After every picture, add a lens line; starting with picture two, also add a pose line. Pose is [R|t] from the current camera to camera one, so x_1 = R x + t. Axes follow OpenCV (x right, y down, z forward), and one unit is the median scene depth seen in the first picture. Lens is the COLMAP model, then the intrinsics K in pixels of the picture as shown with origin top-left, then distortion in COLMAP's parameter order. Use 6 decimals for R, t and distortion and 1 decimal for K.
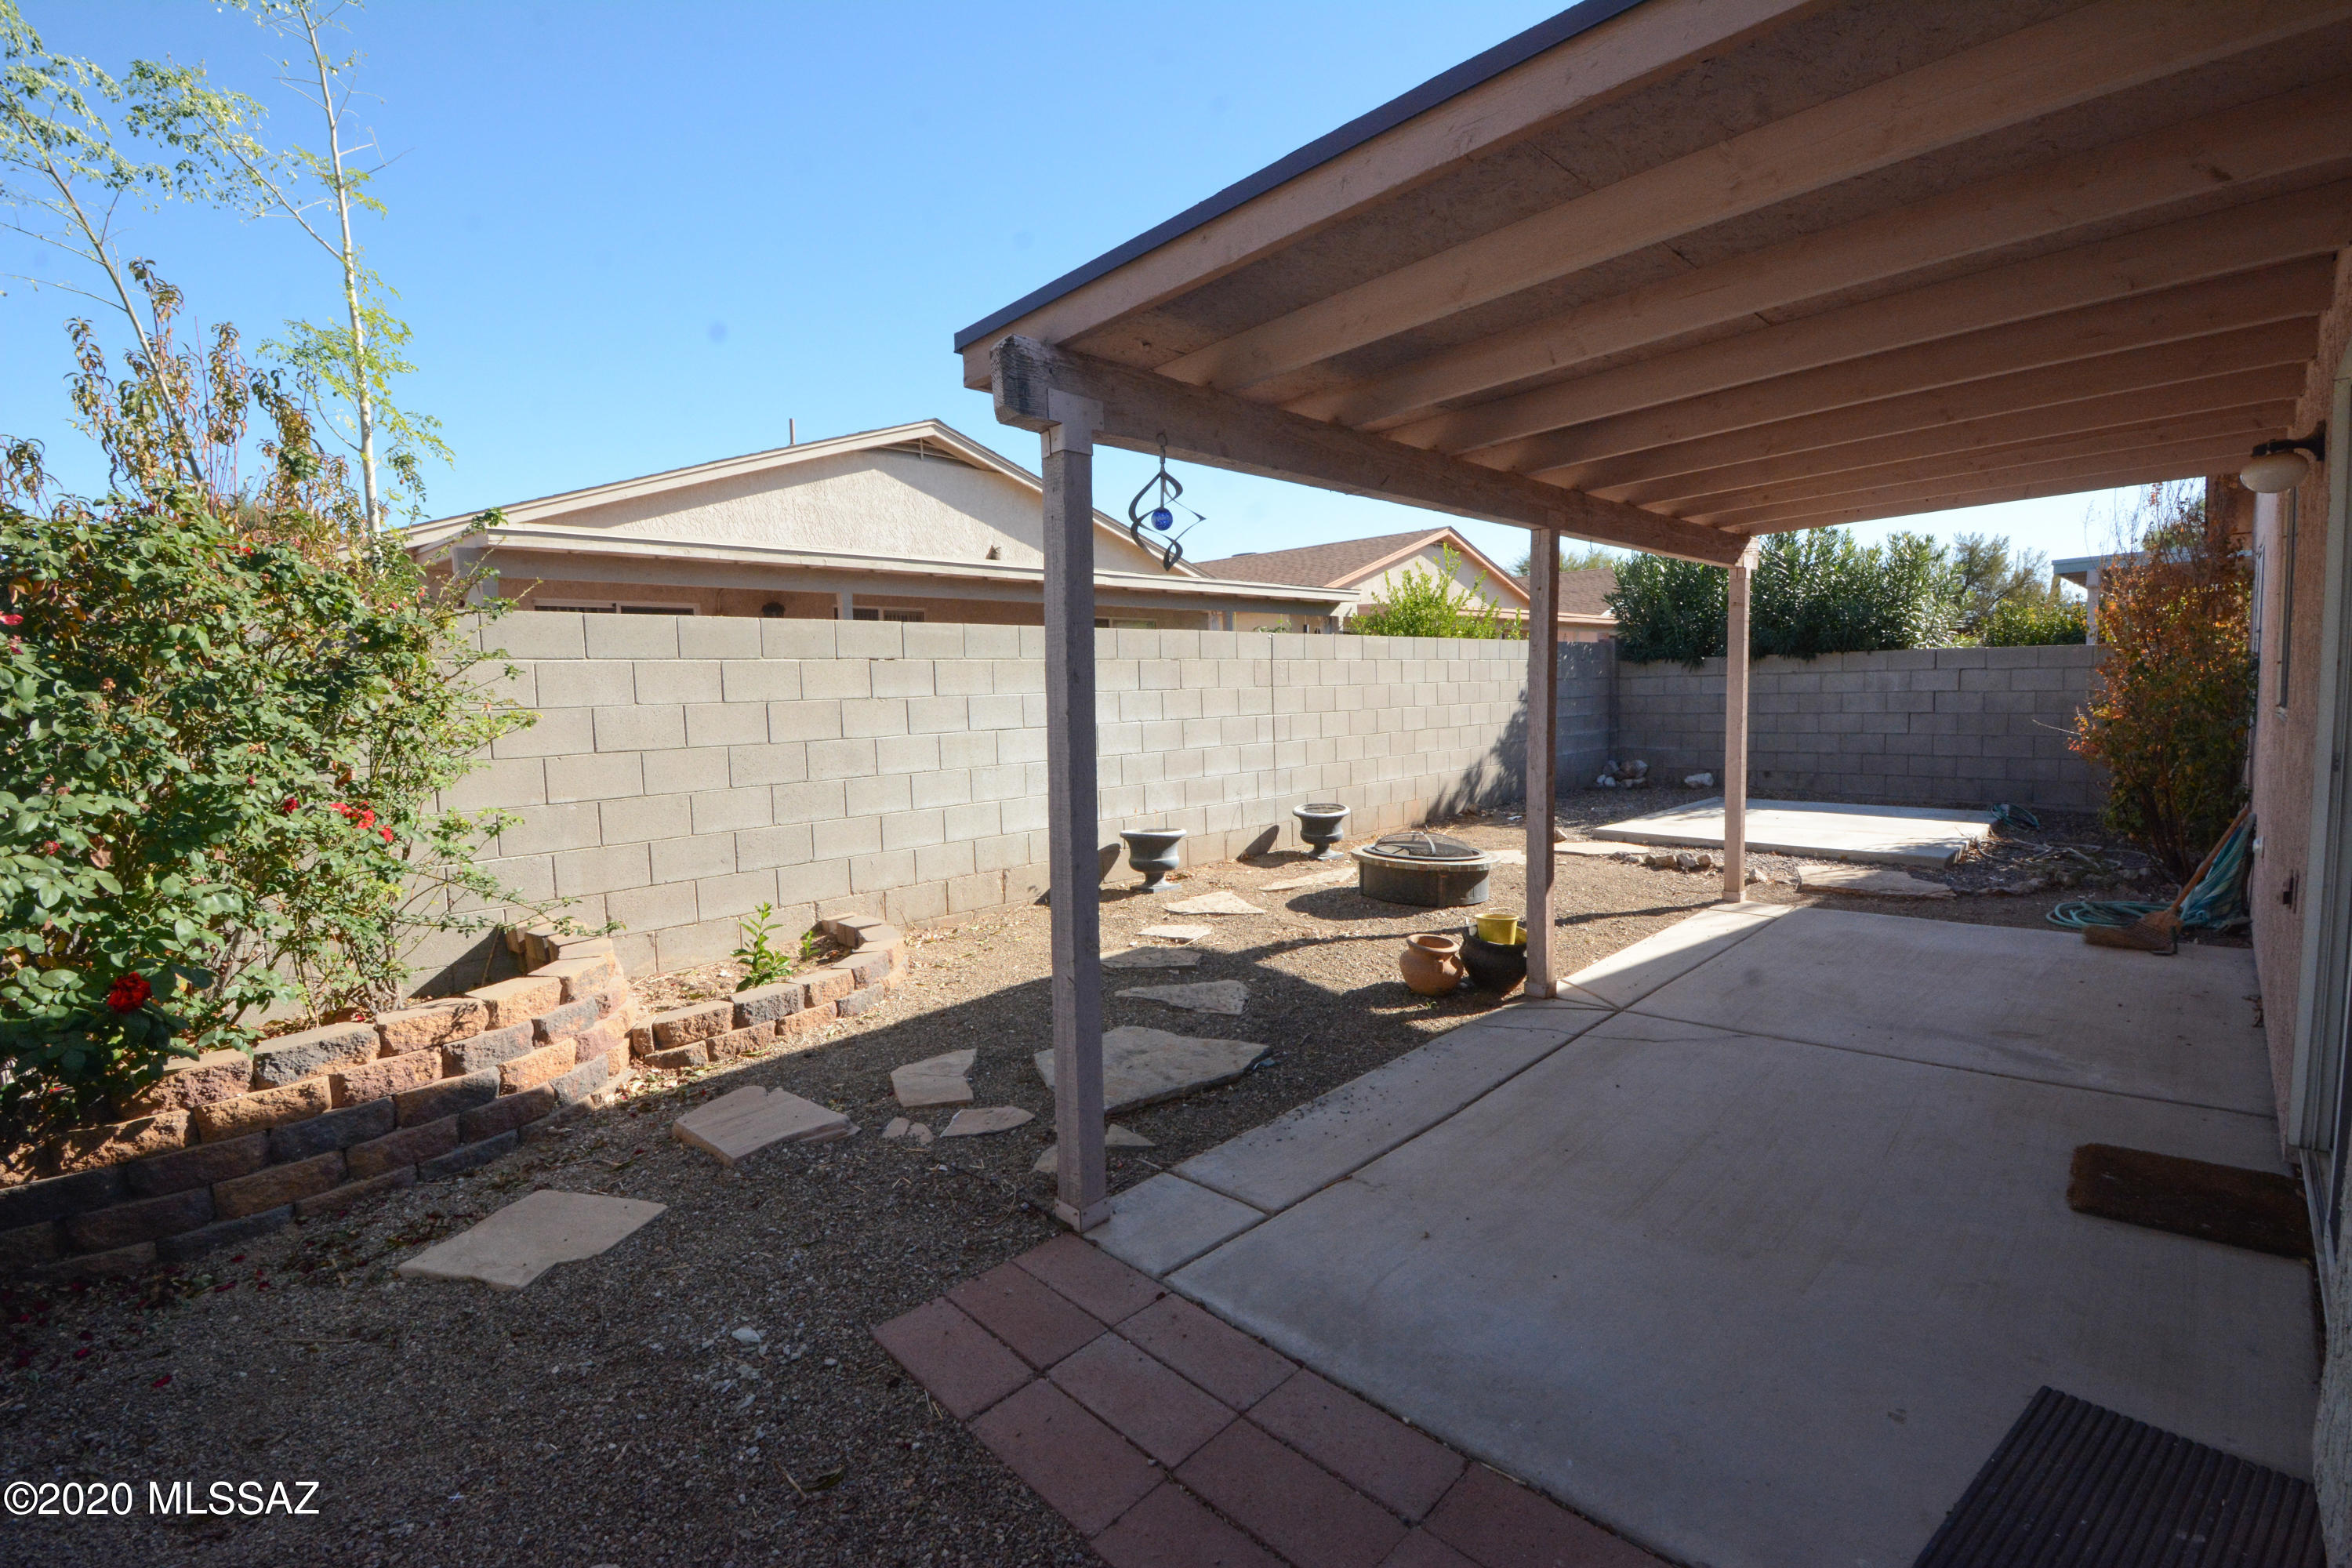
lens RADIAL K [[1042.3, 0, 1179.9], [0, 1042.3, 794.4], [0, 0, 1]] dist [-0.003598, -0.010155]
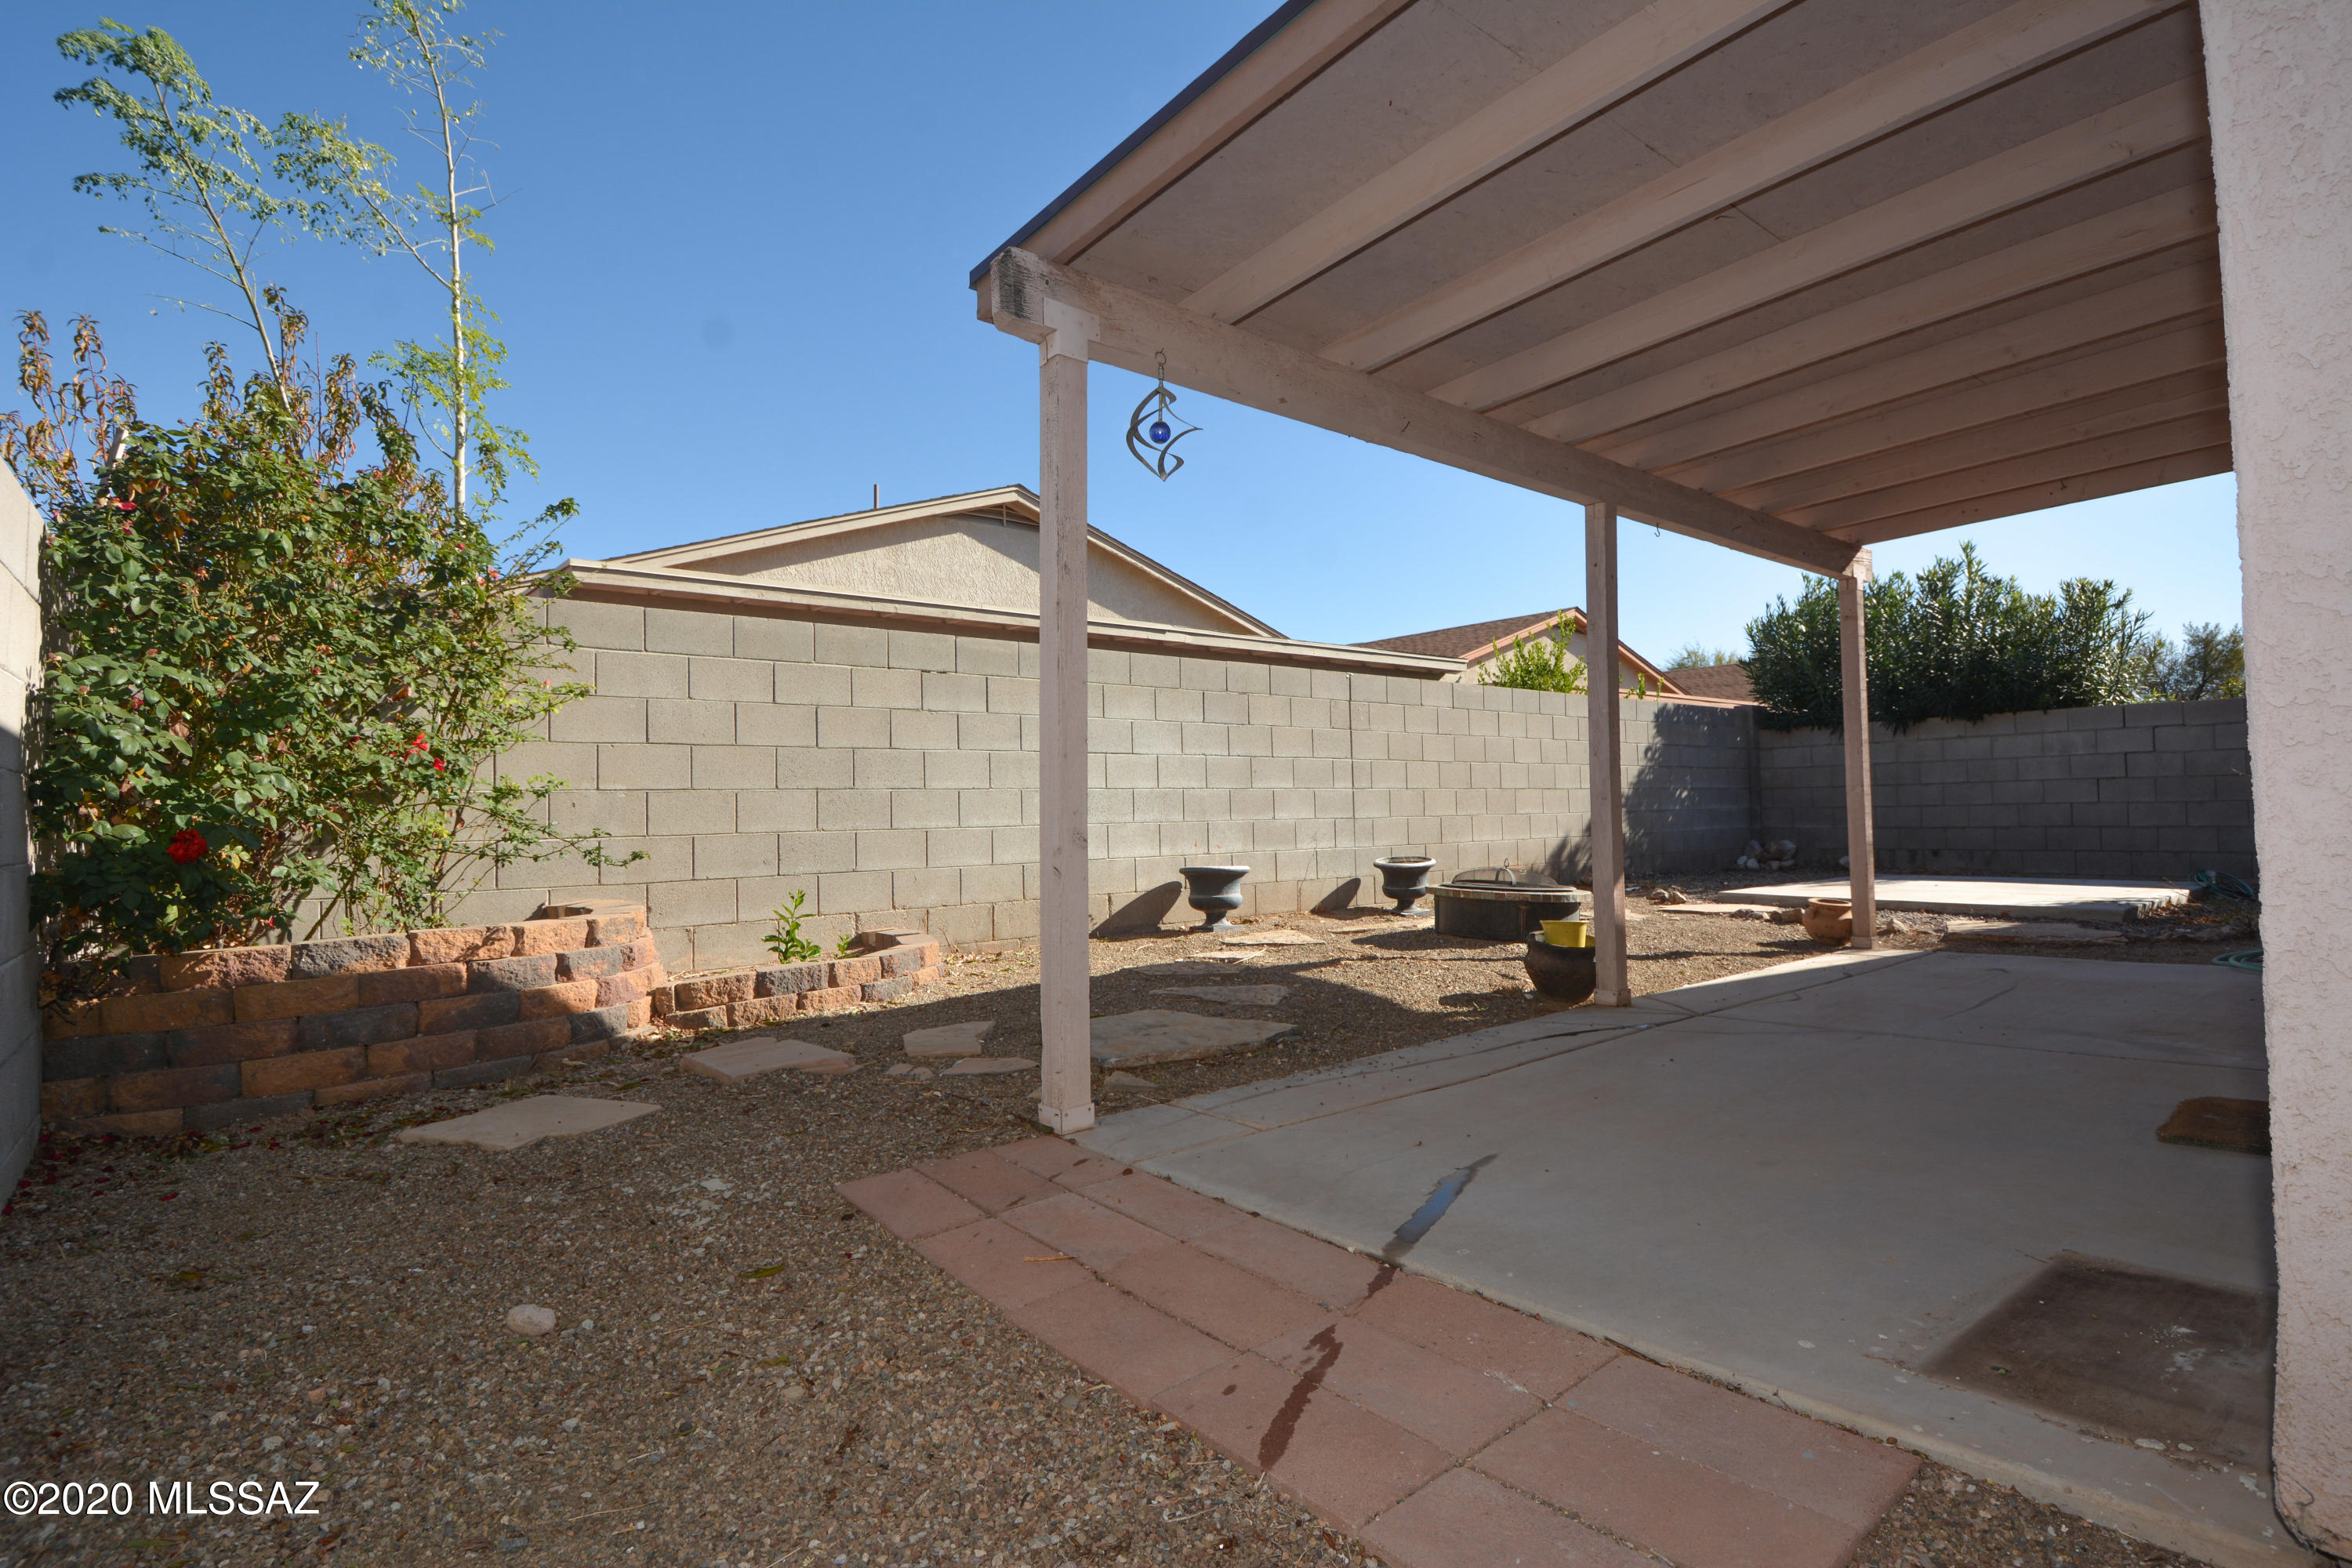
lens RADIAL K [[1128.5, 0, 1172.3], [0, 1128.5, 772.9], [0, 0, 1]] dist [-0.002741, -0.008104]
pose [[0.995196, 0.004182, -0.097815, 0.062864], [-0.015174, 0.993603, -0.111902, 0.116408], [0.096721, 0.112849, 0.988893, -0.039195]]
